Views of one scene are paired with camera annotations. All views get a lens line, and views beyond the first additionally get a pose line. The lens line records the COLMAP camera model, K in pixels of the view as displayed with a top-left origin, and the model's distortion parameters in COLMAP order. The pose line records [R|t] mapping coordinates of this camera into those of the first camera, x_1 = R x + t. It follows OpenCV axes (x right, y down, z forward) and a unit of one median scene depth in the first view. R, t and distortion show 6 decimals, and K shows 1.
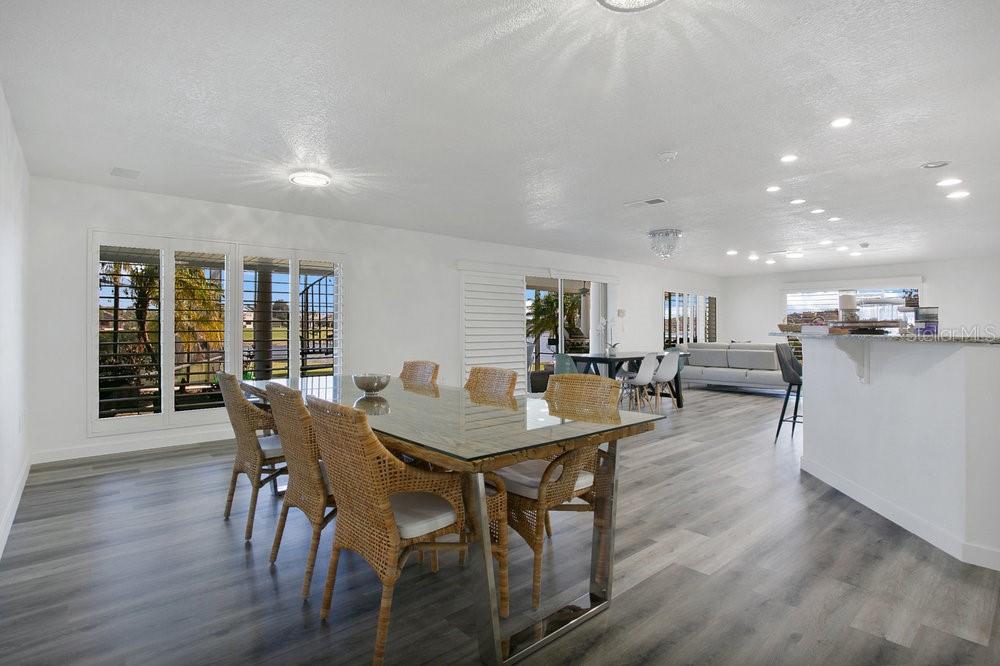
lens RADIAL K [[500.7, 0, 500.0], [0, 500.7, 333.0], [0, 0, 1]] dist [-0.037804, 0.000439]
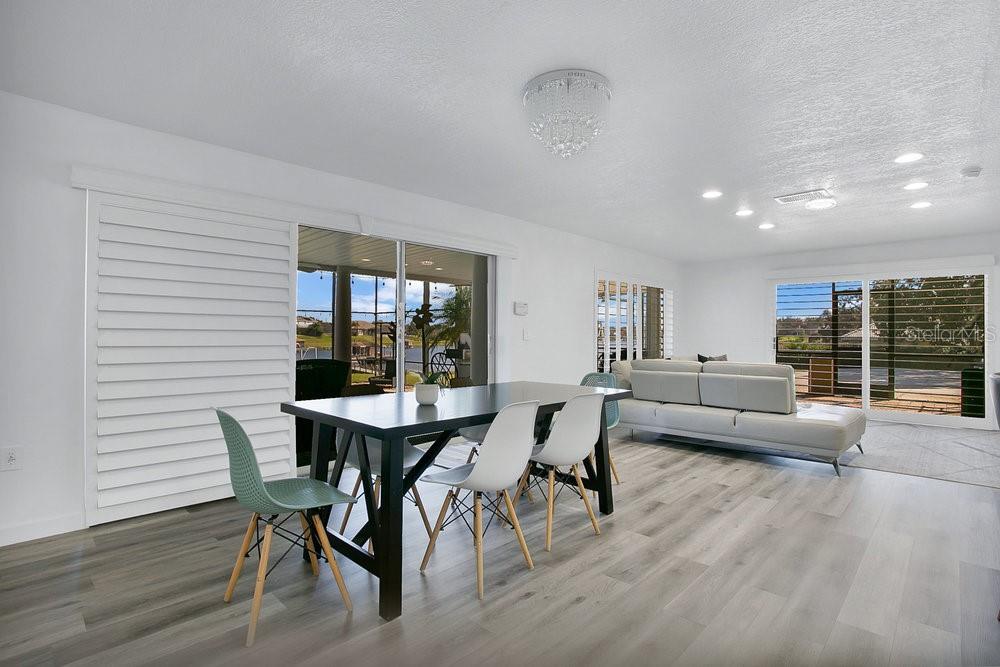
lens RADIAL K [[500.7, 0, 500.0], [0, 500.7, 333.5], [0, 0, 1]] dist [-0.037804, 0.000439]
pose [[0.996210, 0.009543, 0.086458, 0.171107], [-0.008399, 0.999872, -0.013582, -0.003111], [-0.086576, 0.012804, 0.996163, 0.427760]]
